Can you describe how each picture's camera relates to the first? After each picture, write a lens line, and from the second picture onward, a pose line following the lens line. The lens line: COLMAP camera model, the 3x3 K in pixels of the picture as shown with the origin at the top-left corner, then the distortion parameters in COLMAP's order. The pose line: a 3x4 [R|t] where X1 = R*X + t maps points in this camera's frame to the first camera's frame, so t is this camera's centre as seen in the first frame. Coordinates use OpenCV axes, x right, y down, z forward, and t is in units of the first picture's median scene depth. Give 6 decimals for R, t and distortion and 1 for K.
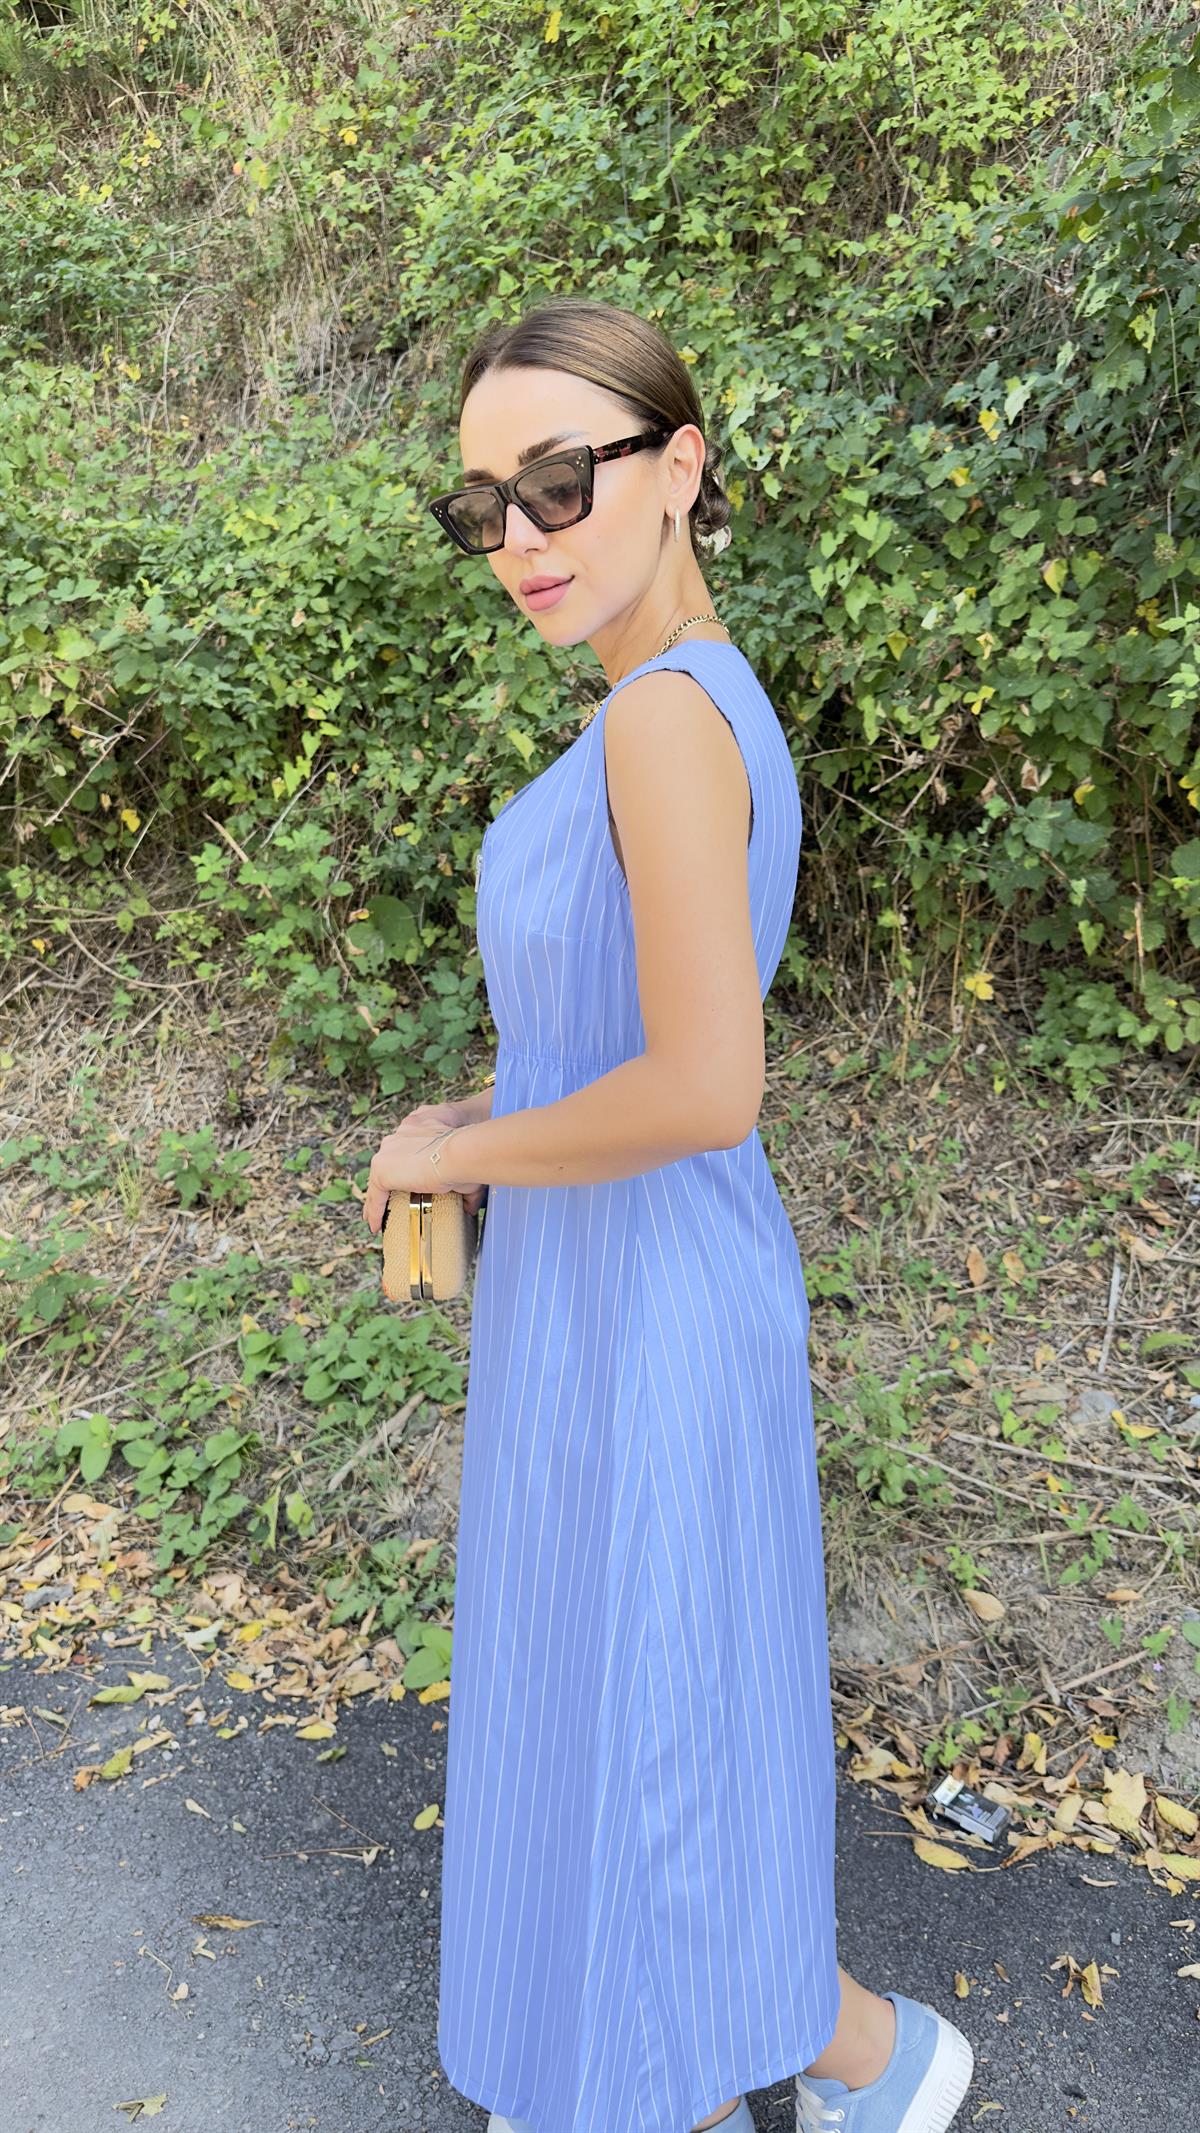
lens RADIAL K [[1527.7, 0, 589.3], [0, 1527.7, 1065.3], [0, 0, 1]] dist [0.065830, -0.086169]
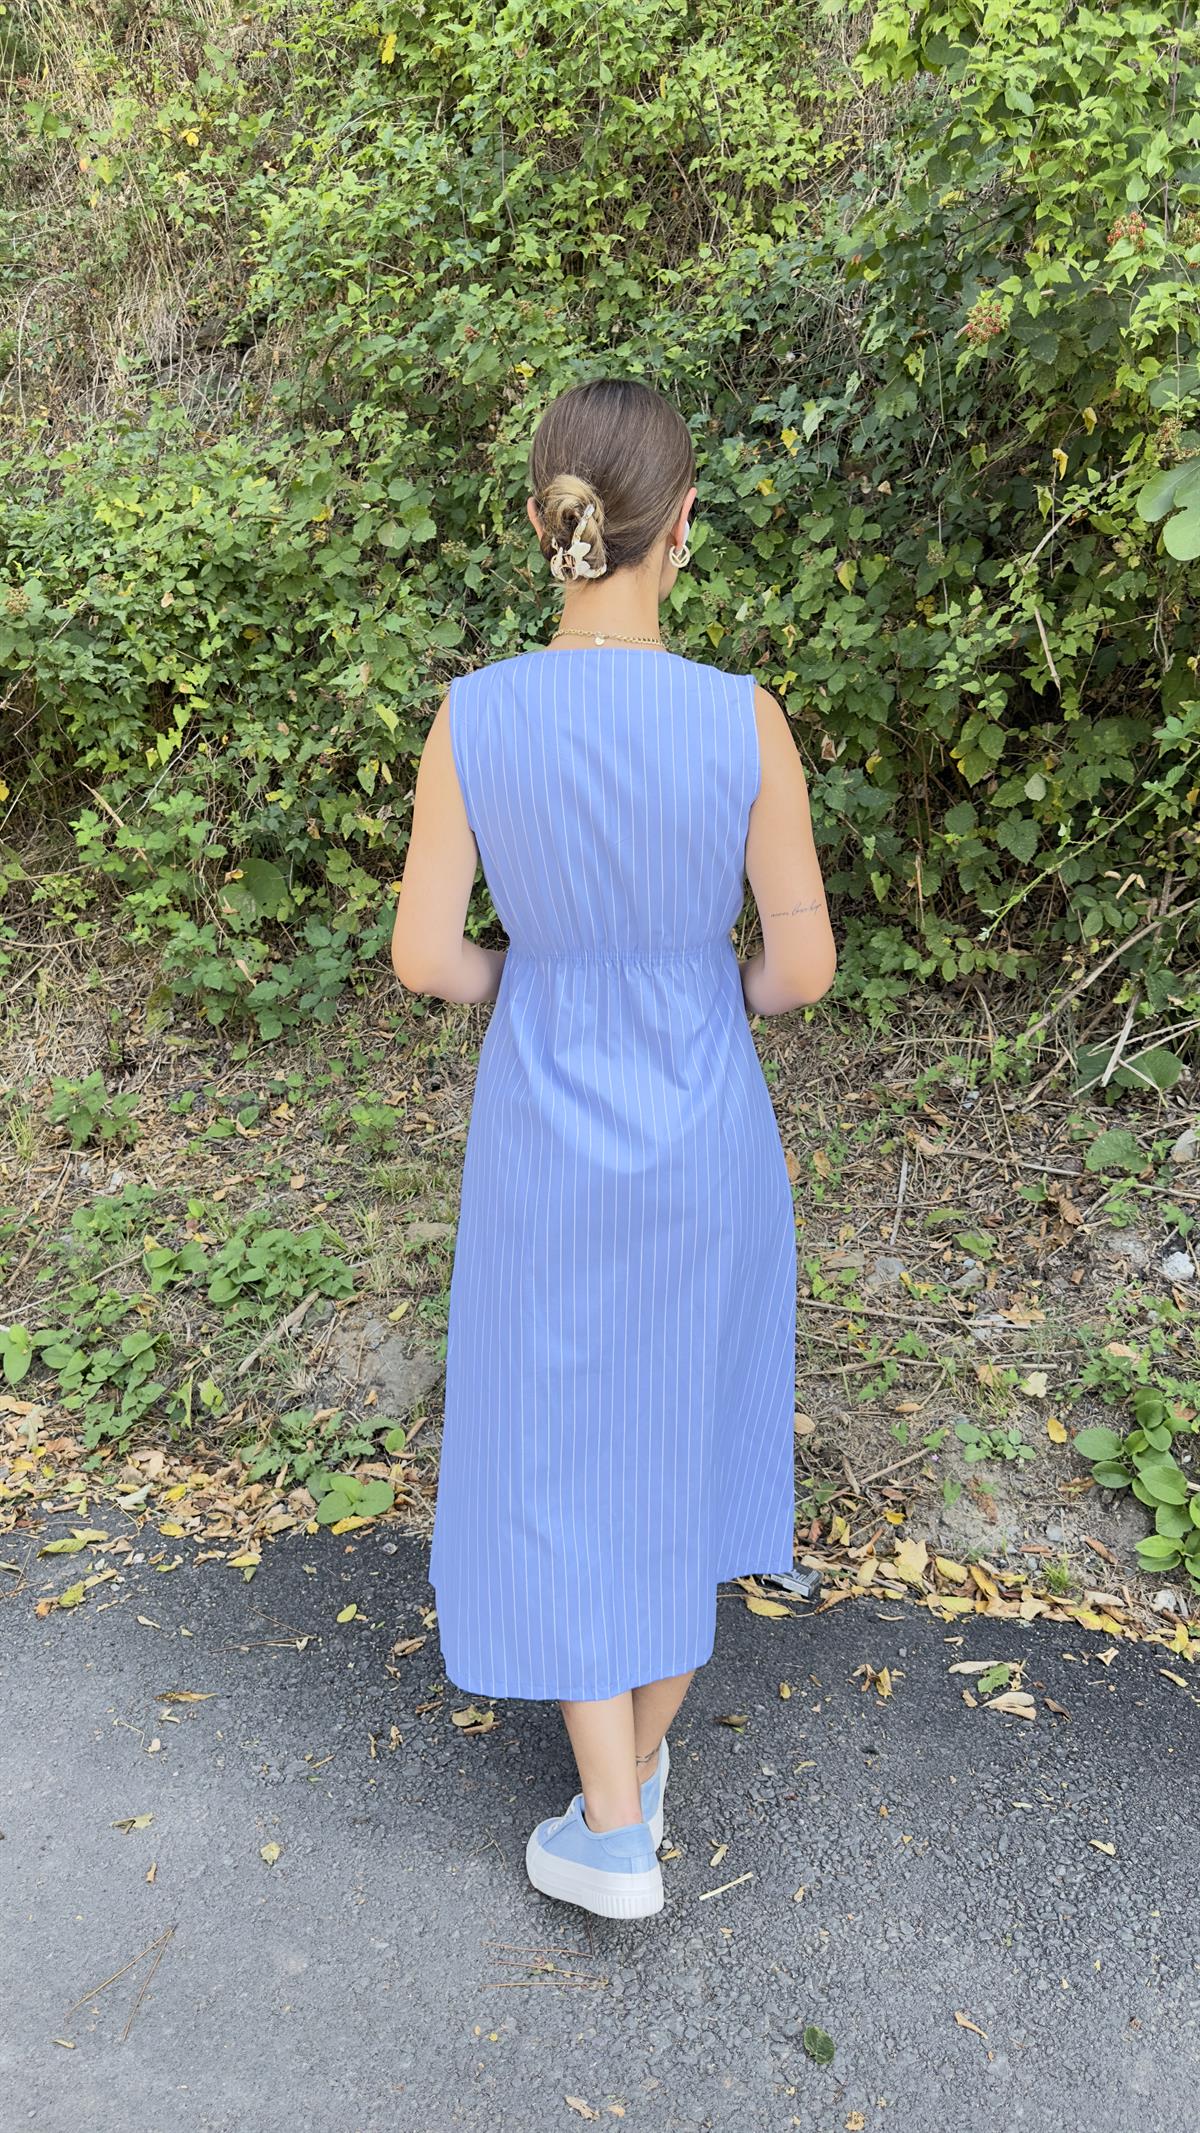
lens RADIAL K [[1527.7, 0, 605.2], [0, 1527.7, 1054.7], [0, 0, 1]] dist [0.065830, -0.086169]
pose [[0.992882, -0.022325, 0.116992, -0.021422], [0.021426, 0.999731, 0.008936, 0.027335], [-0.117160, -0.006366, 0.993093, -0.122117]]
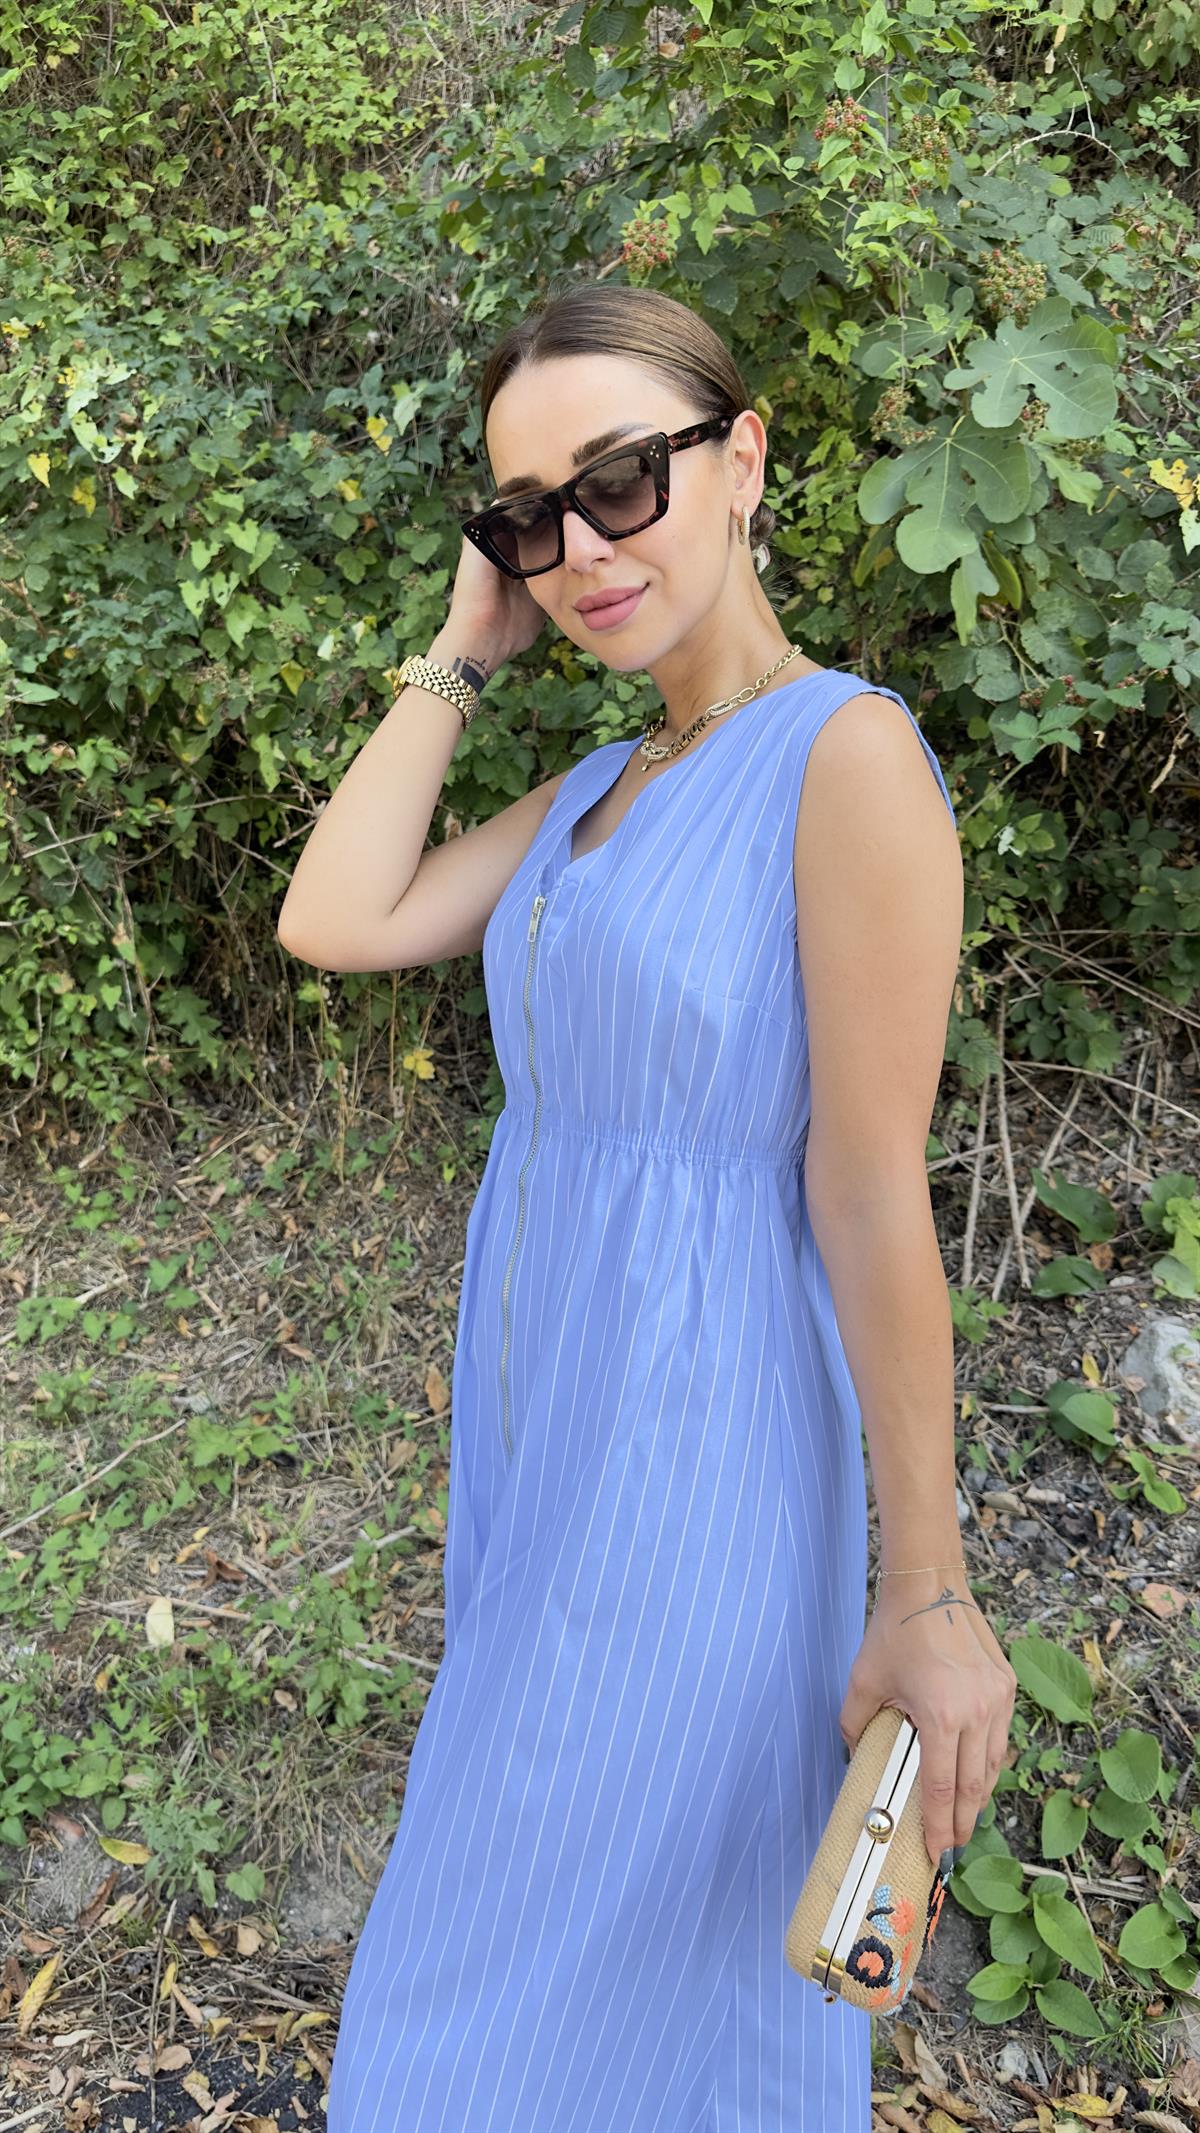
lens RADIAL K [[1527.7, 0, 641.1], [0, 1527.7, 1085.8], [0, 0, 1]] dist [0.065830, -0.086169]
pose [[0.924359, -0.066143, 0.375748, 0.037774], [0.074547, 0.997187, -0.007856, -0.021677], [-0.374171, 0.035272, 0.926689, 0.123677]]
